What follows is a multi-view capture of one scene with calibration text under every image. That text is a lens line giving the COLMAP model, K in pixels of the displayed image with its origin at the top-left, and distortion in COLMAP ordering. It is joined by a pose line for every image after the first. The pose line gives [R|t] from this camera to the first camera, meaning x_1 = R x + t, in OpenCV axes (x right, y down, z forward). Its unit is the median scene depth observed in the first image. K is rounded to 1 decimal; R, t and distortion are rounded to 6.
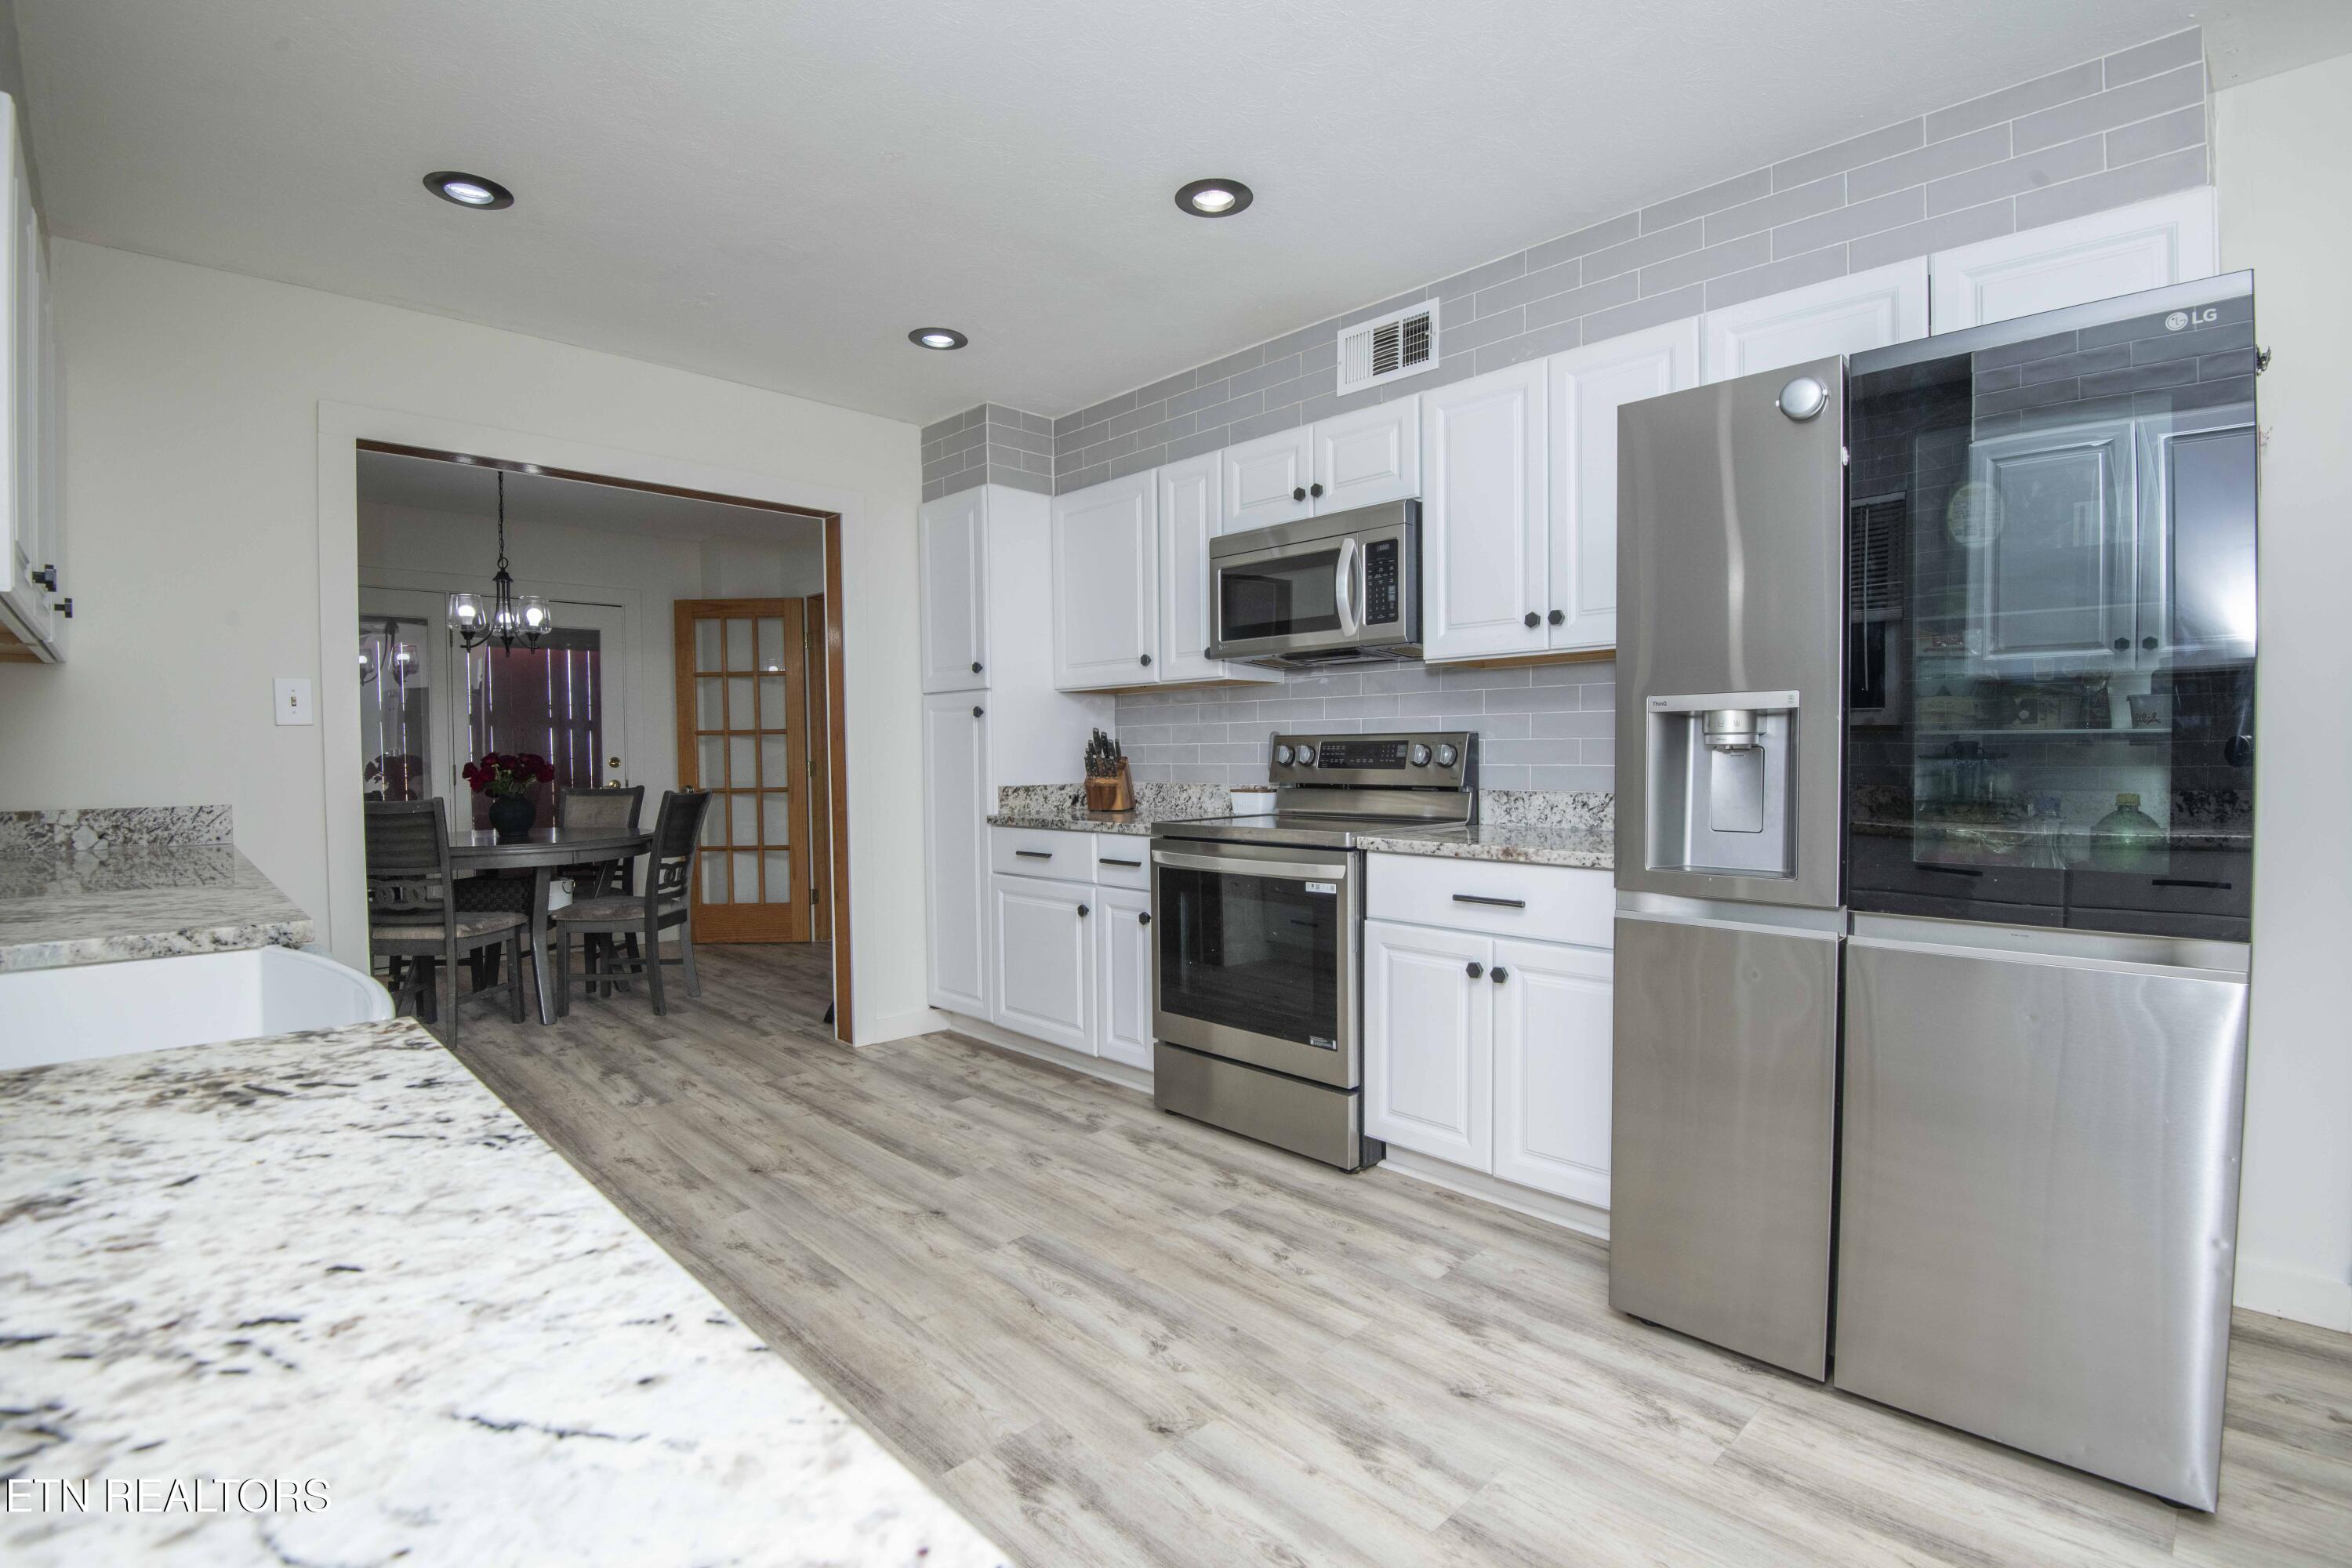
lens RADIAL K [[1089.1, 0, 1185.8], [0, 1089.1, 784.6], [0, 0, 1]] dist [-0.012846, -0.019066]
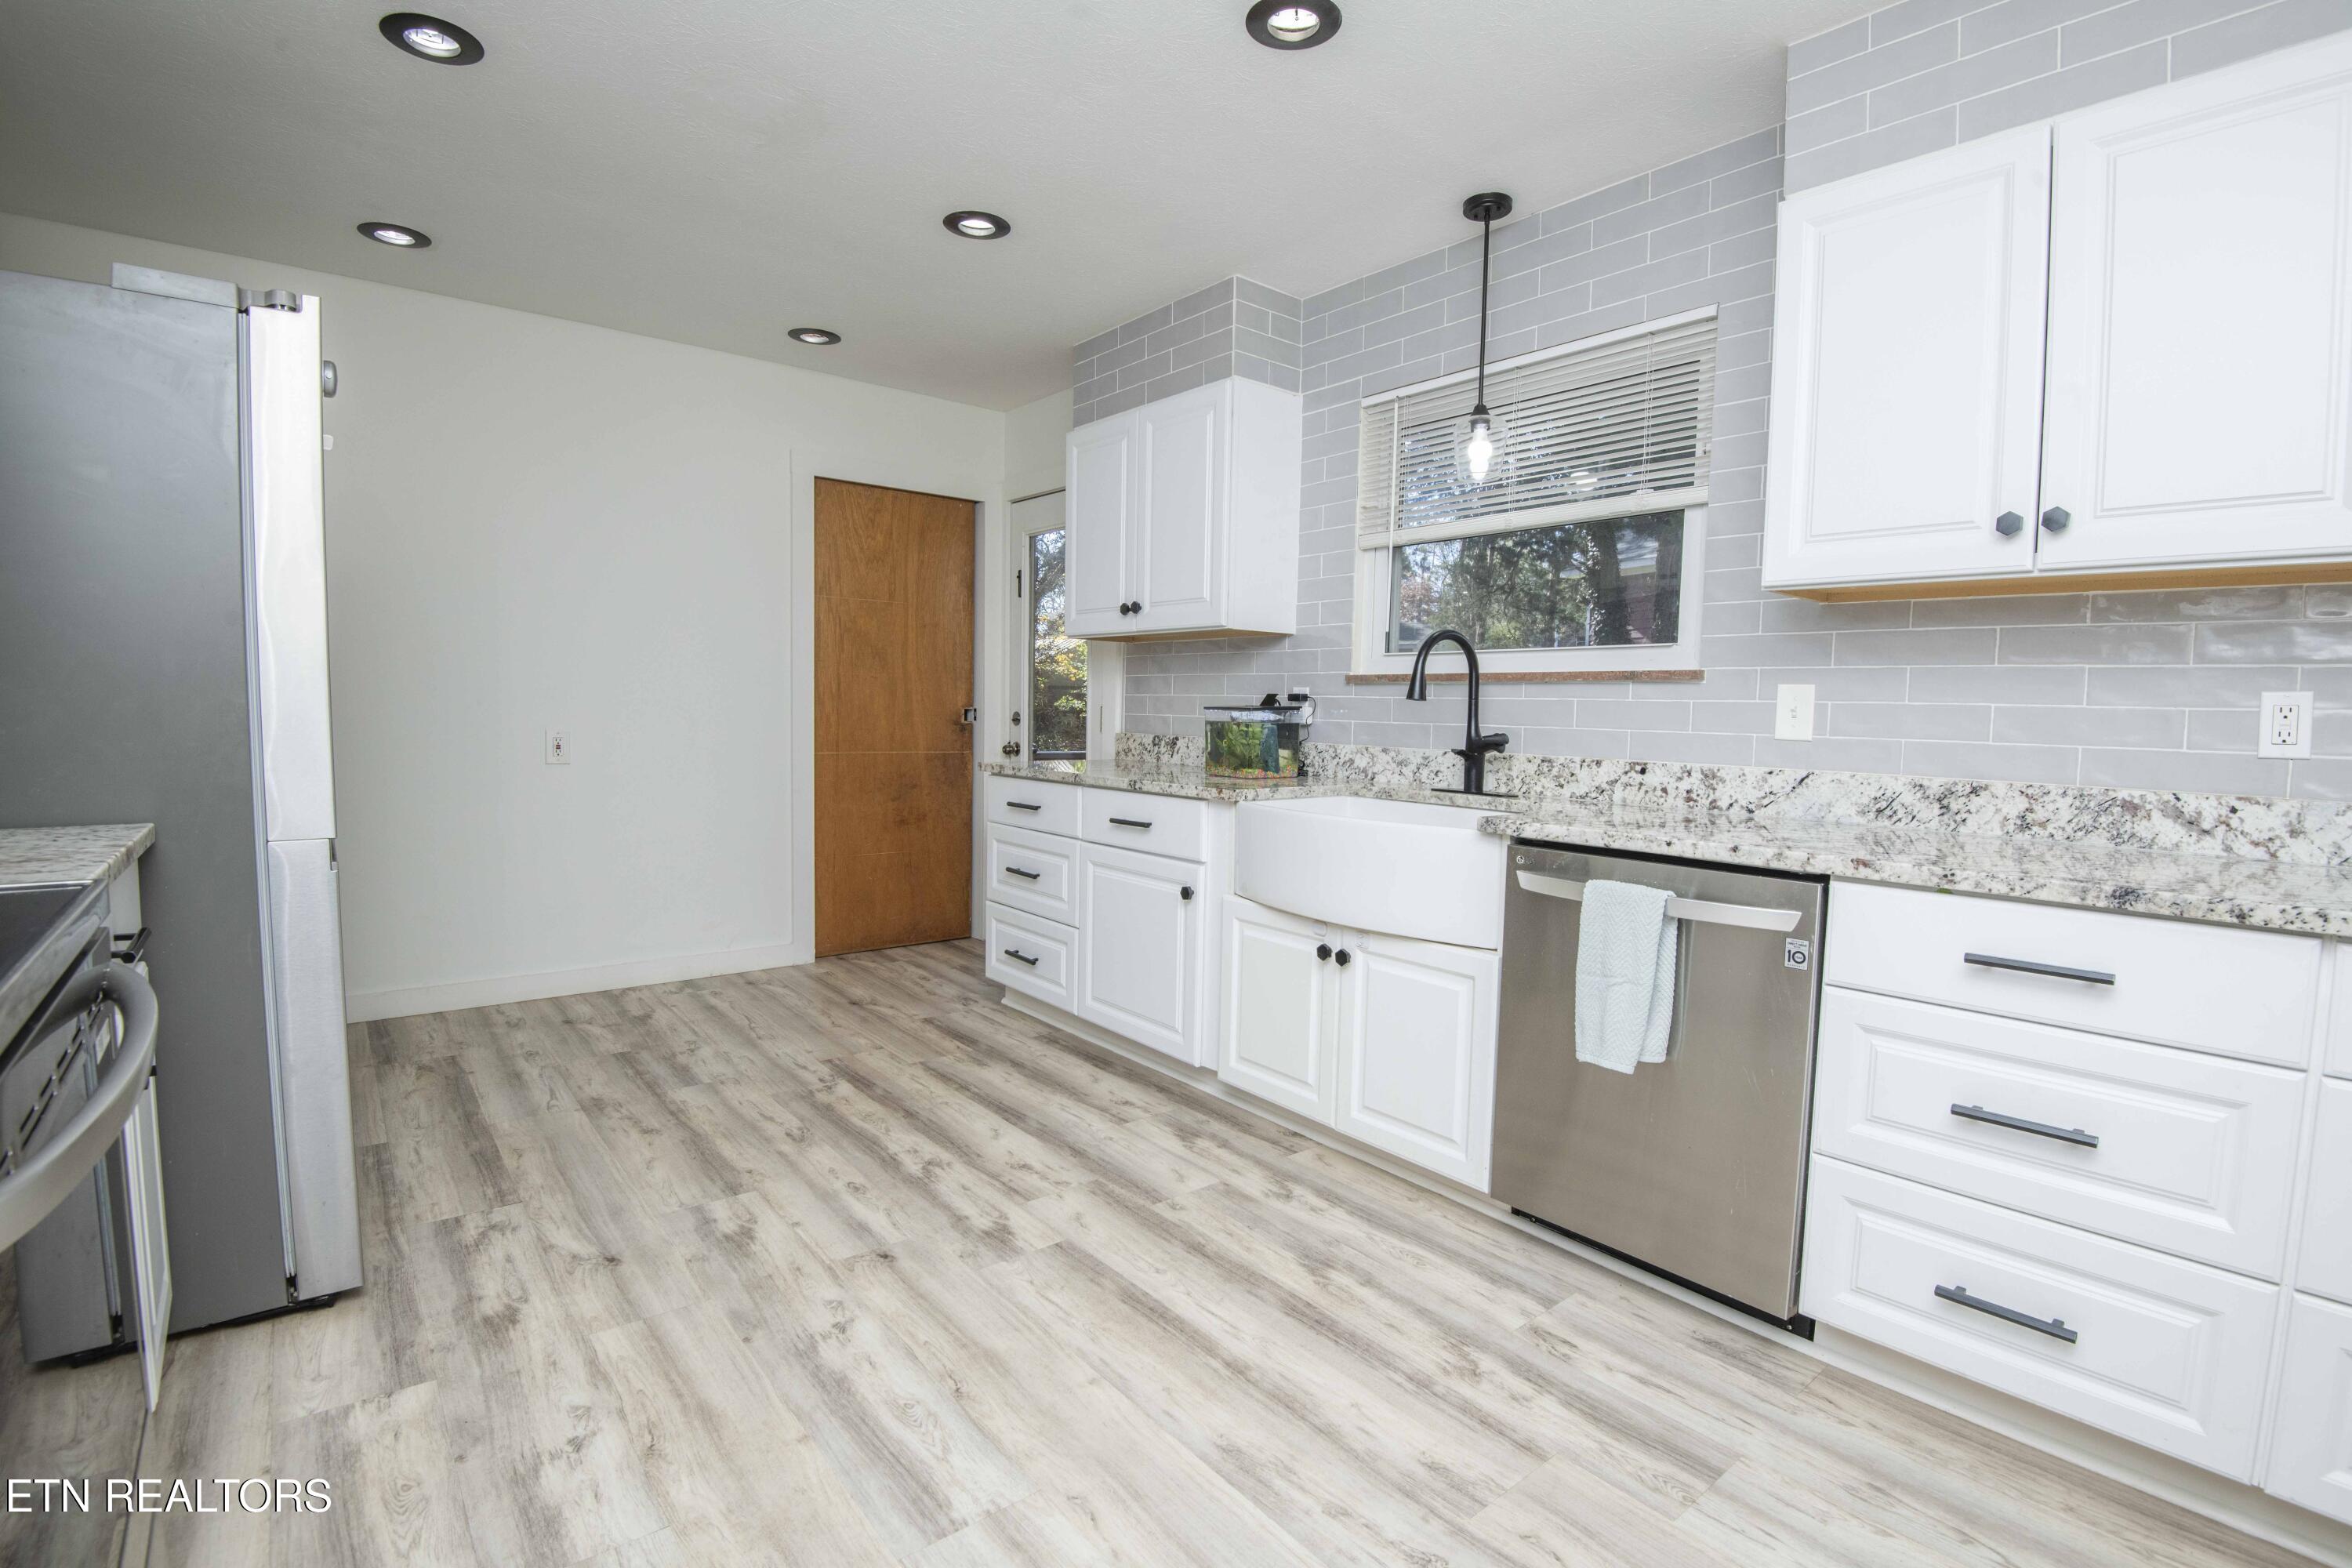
lens RADIAL K [[1089.1, 0, 1189.6], [0, 1089.1, 782.5], [0, 0, 1]] dist [-0.012846, -0.019066]
pose [[-0.996392, -0.020245, 0.082426, -0.266760], [-0.011970, 0.994949, 0.099669, -0.033701], [-0.084028, 0.098322, -0.991601, 1.254847]]
